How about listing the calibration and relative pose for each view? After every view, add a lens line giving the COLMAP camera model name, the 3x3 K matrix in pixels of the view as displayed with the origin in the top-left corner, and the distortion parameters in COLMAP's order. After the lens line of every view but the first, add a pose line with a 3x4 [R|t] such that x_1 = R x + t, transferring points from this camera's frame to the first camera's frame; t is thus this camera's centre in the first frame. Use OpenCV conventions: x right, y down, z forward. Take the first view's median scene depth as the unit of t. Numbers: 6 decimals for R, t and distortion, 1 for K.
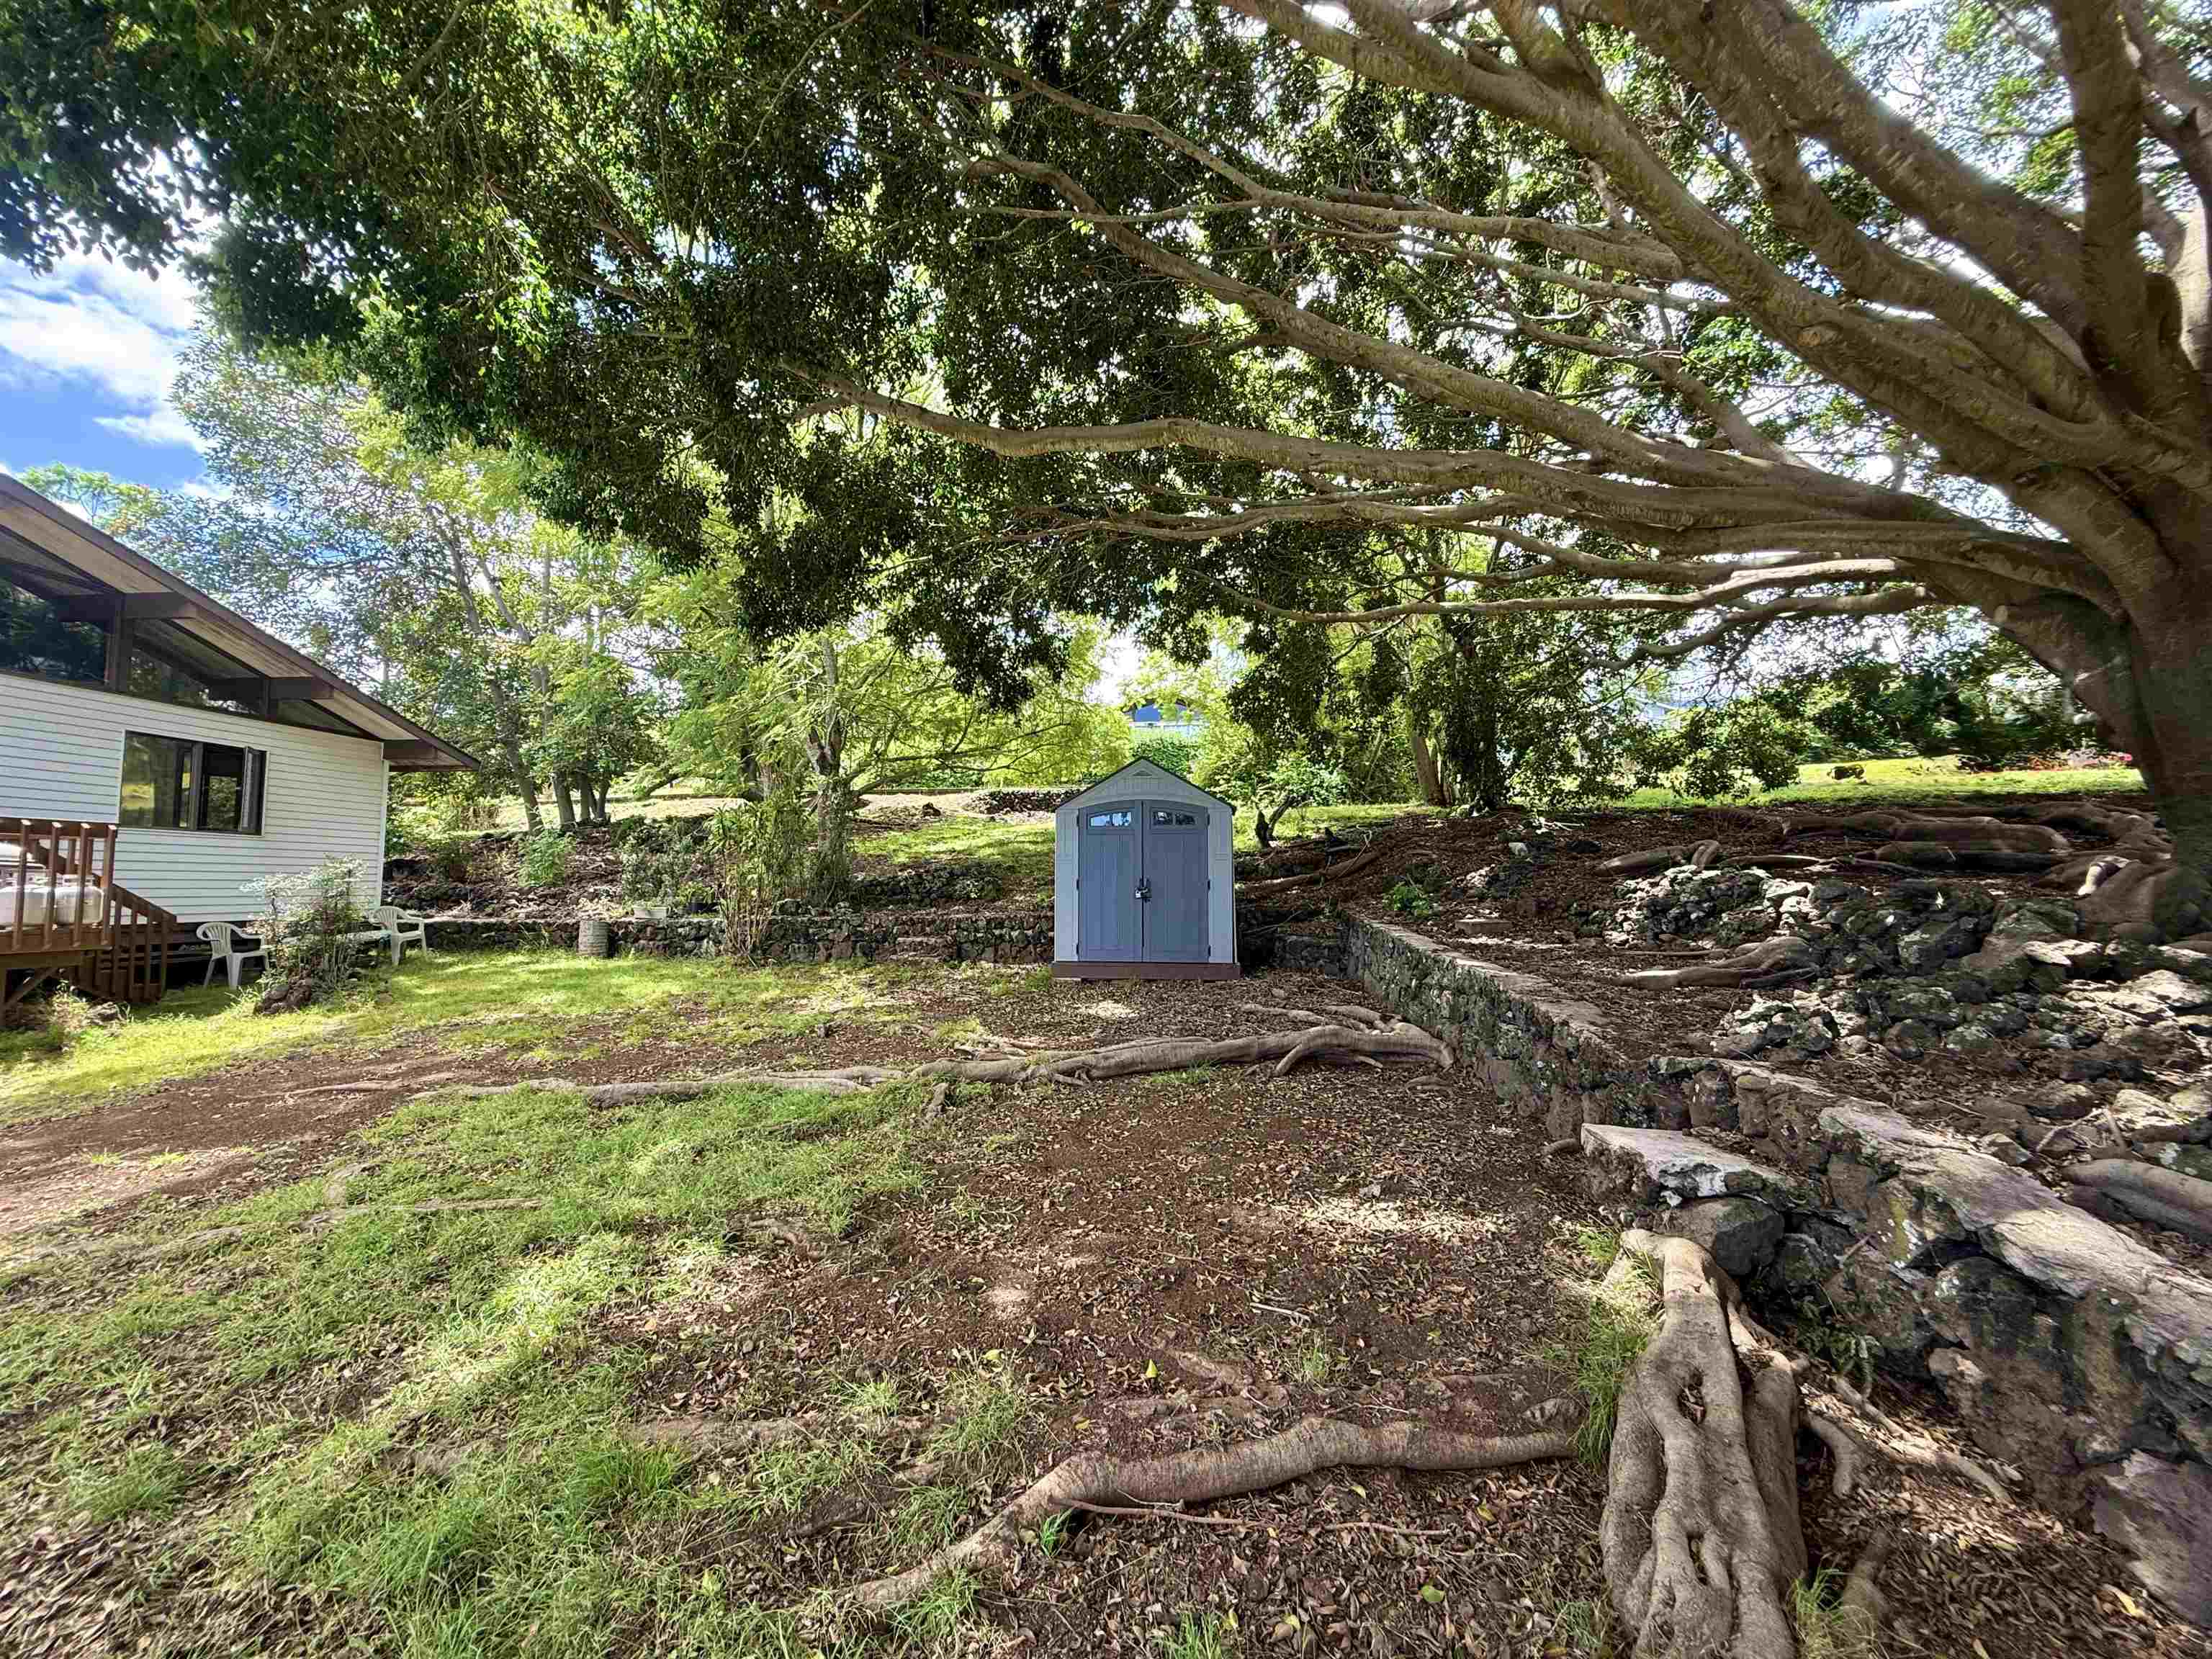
lens RADIAL K [[881.0, 0, 1089.6], [0, 881.0, 829.3], [0, 0, 1]] dist [0.000073, -0.000163]
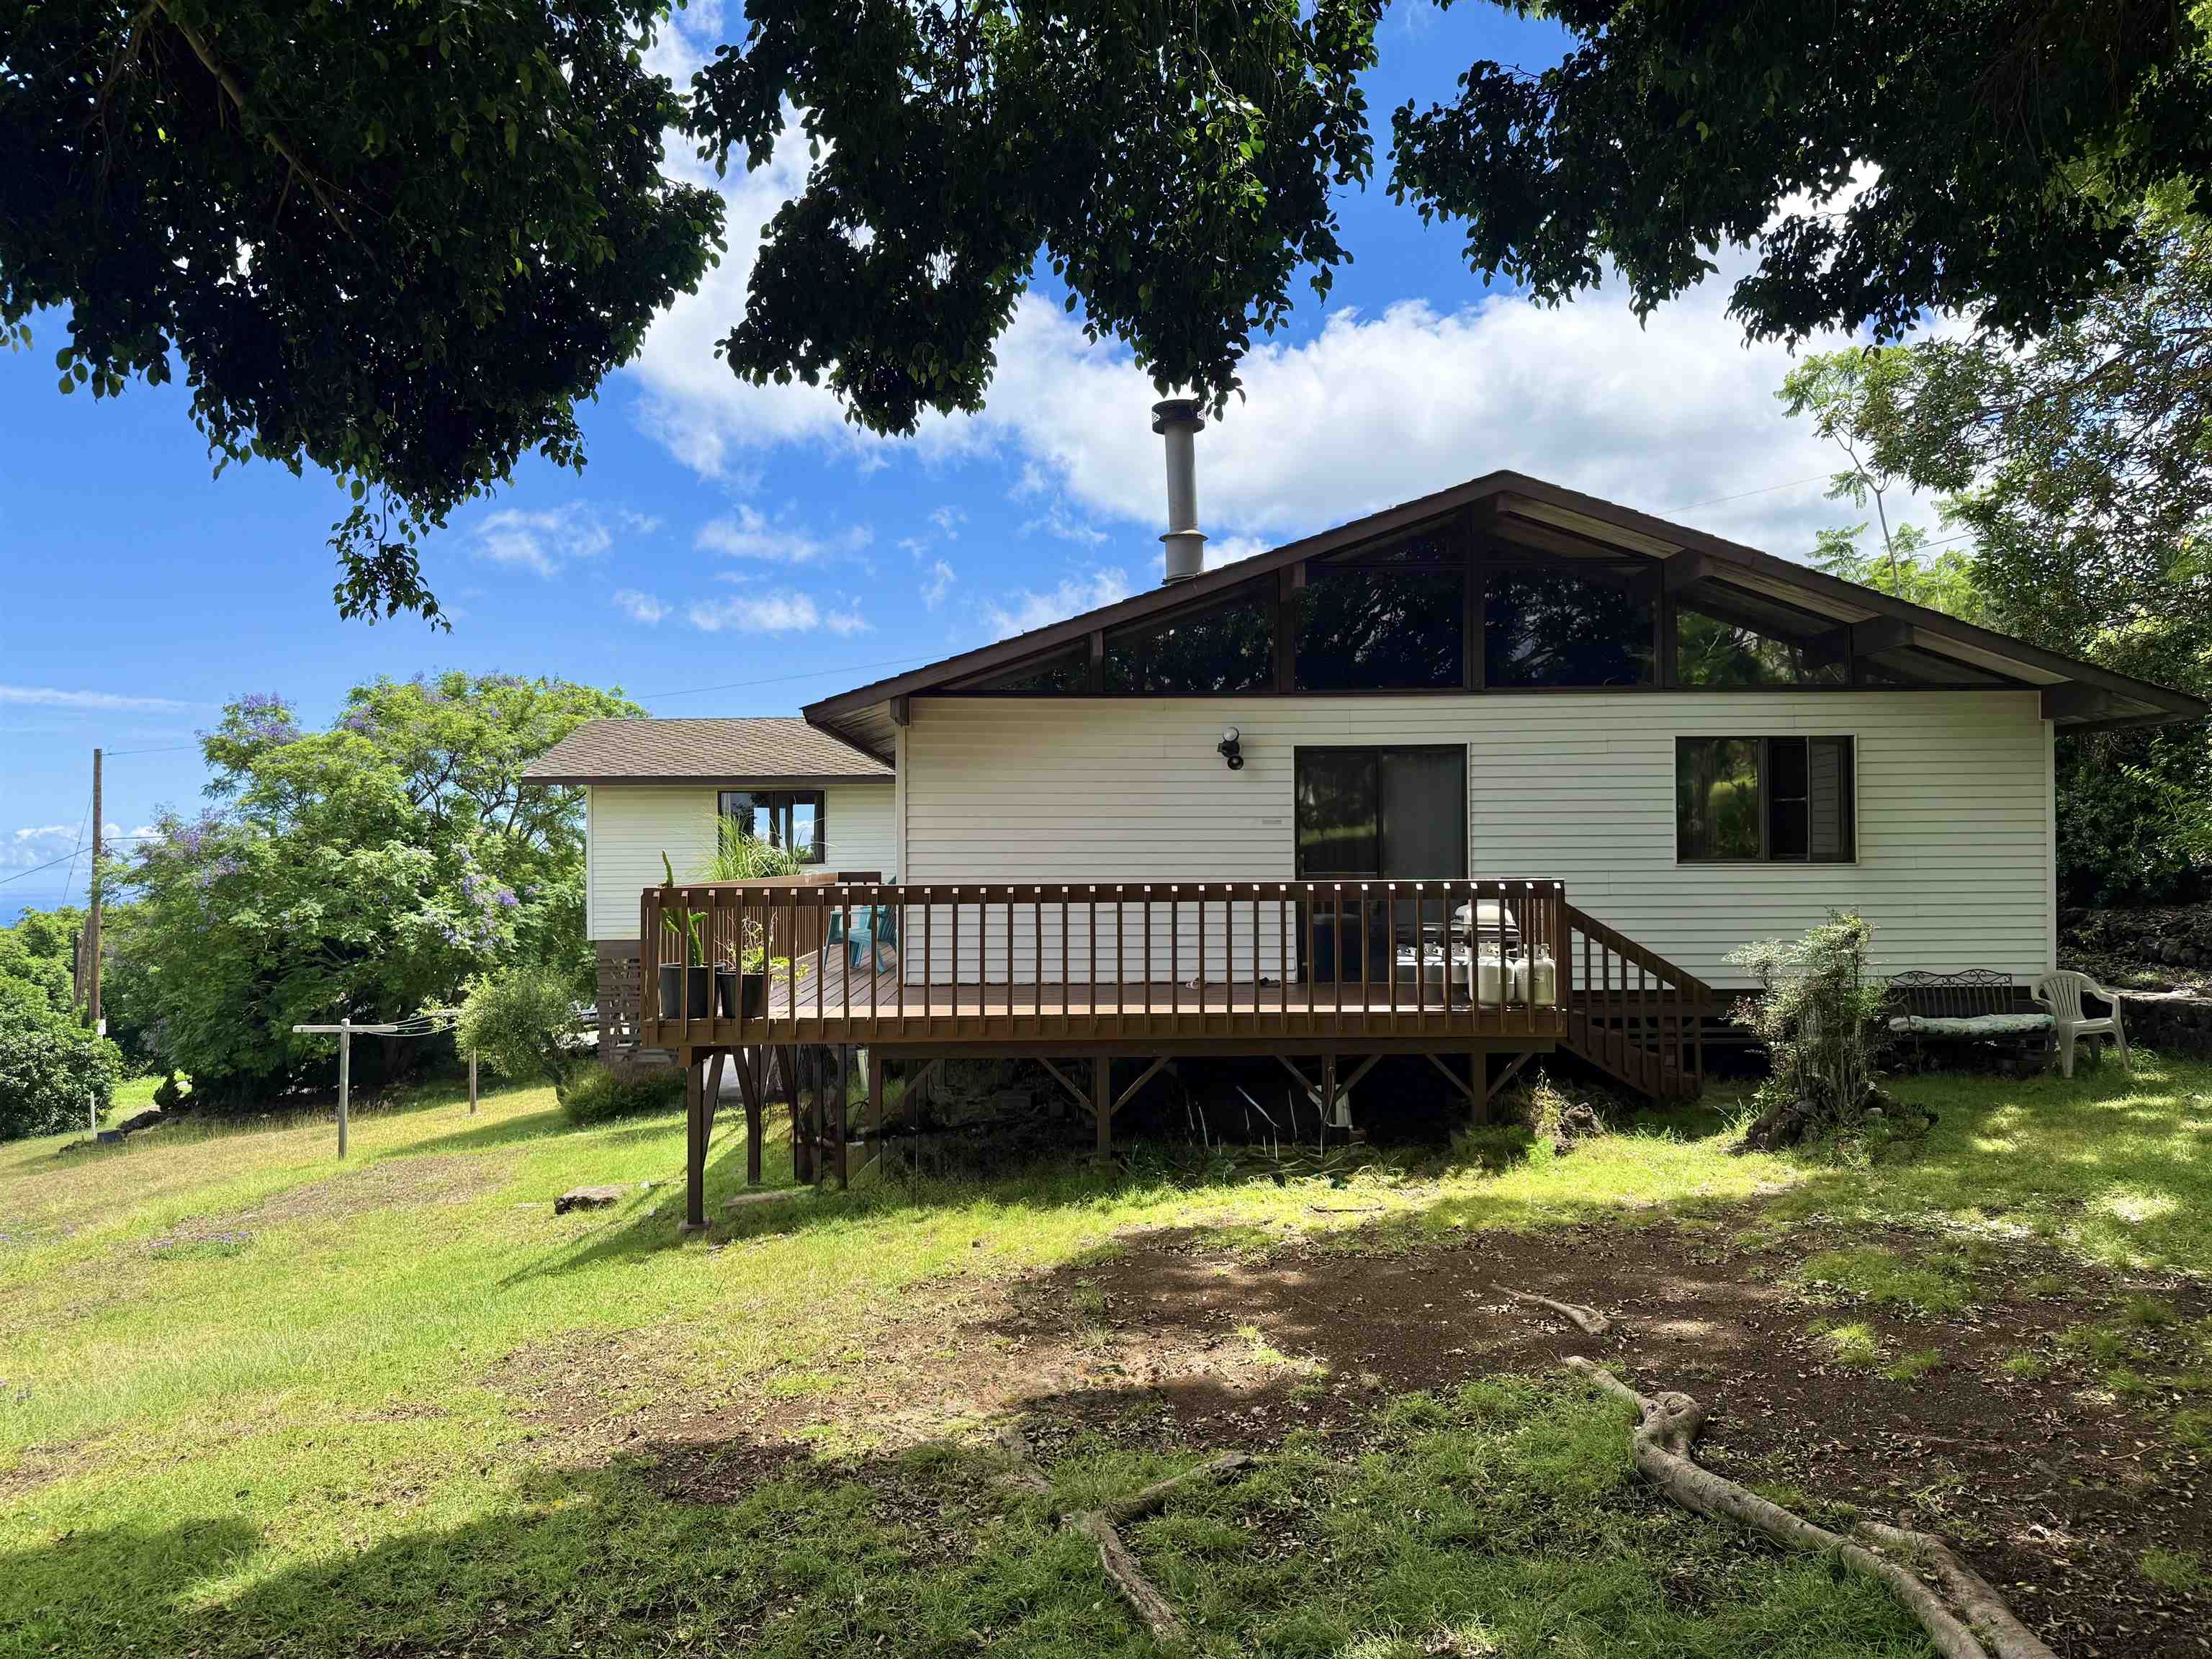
lens RADIAL K [[1551.1, 0, 1124.4], [0, 1551.1, 827.0], [0, 0, 1]] dist [0.051025, -0.064386]
pose [[0.138348, -0.021400, -0.990152, 0.262816], [0.072922, 0.997273, -0.011365, -0.074836], [0.987695, -0.070632, 0.139532, 0.460981]]
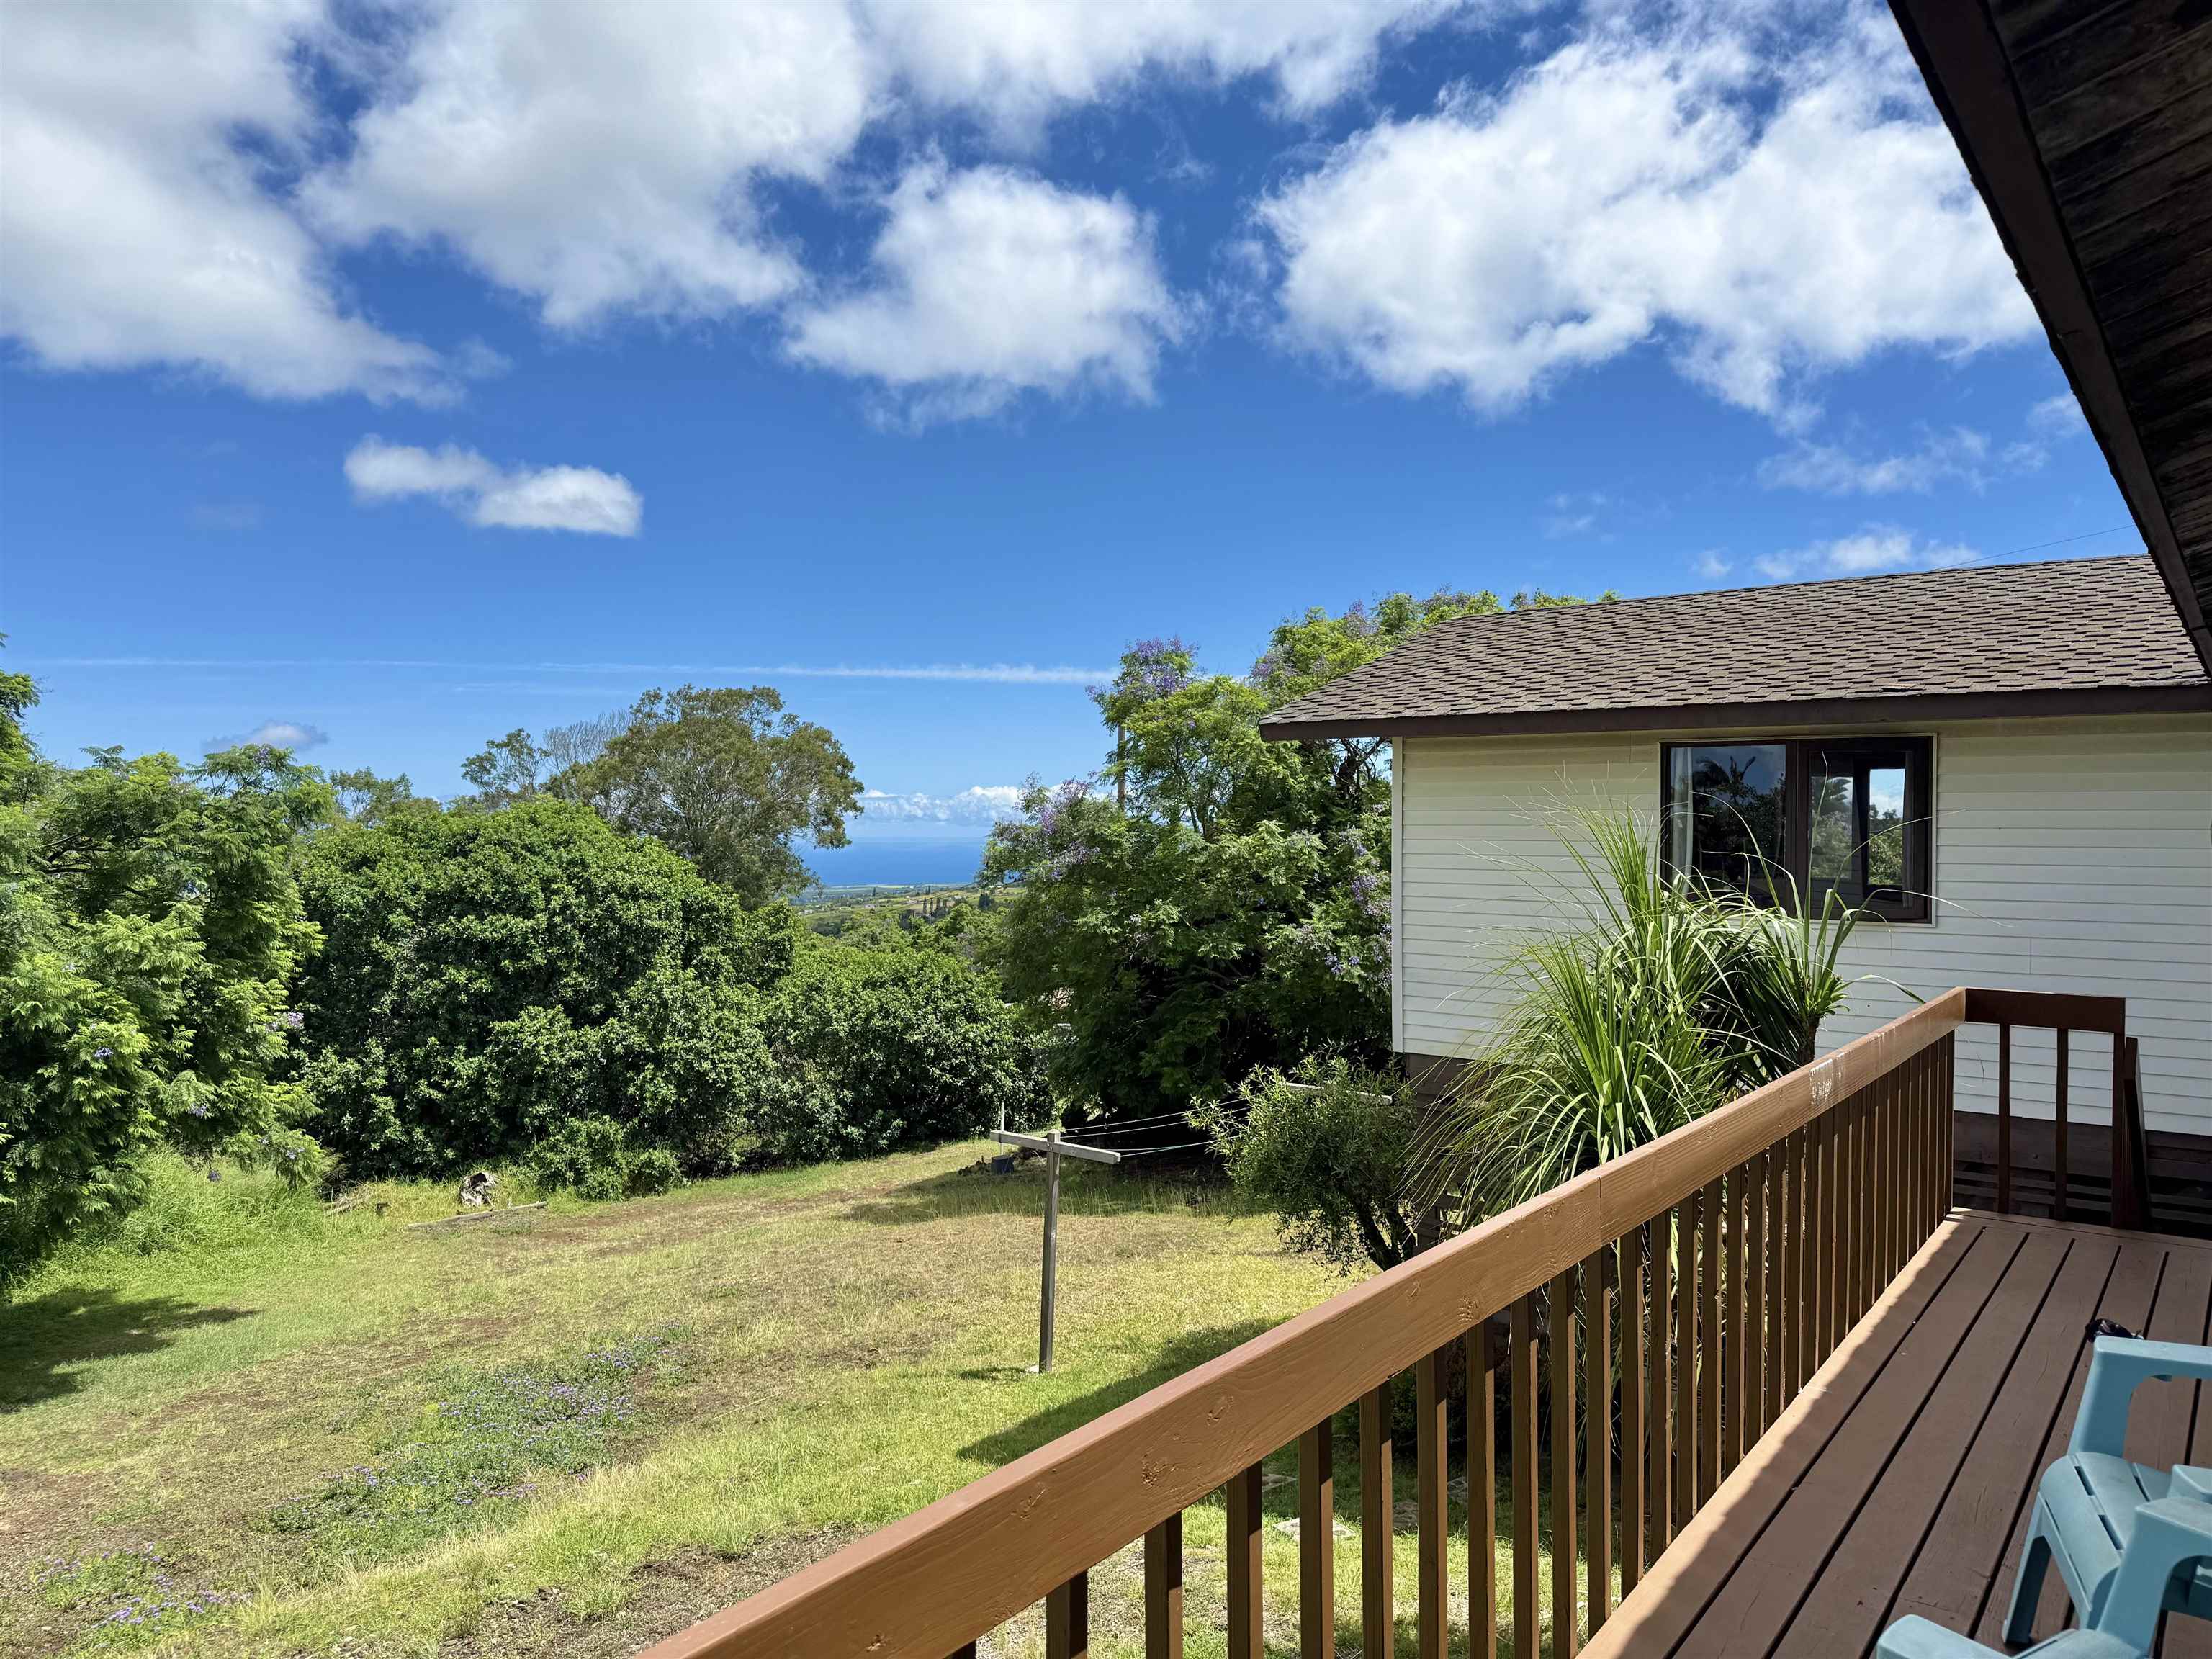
lens RADIAL K [[1551.1, 0, 1148.6], [0, 1551.1, 812.1], [0, 0, 1]] dist [0.051025, -0.064386]
pose [[-0.488619, -0.008469, -0.872456, -1.512371], [0.051853, 0.997904, -0.038727, -0.148266], [0.870955, -0.064162, -0.487155, 0.367136]]
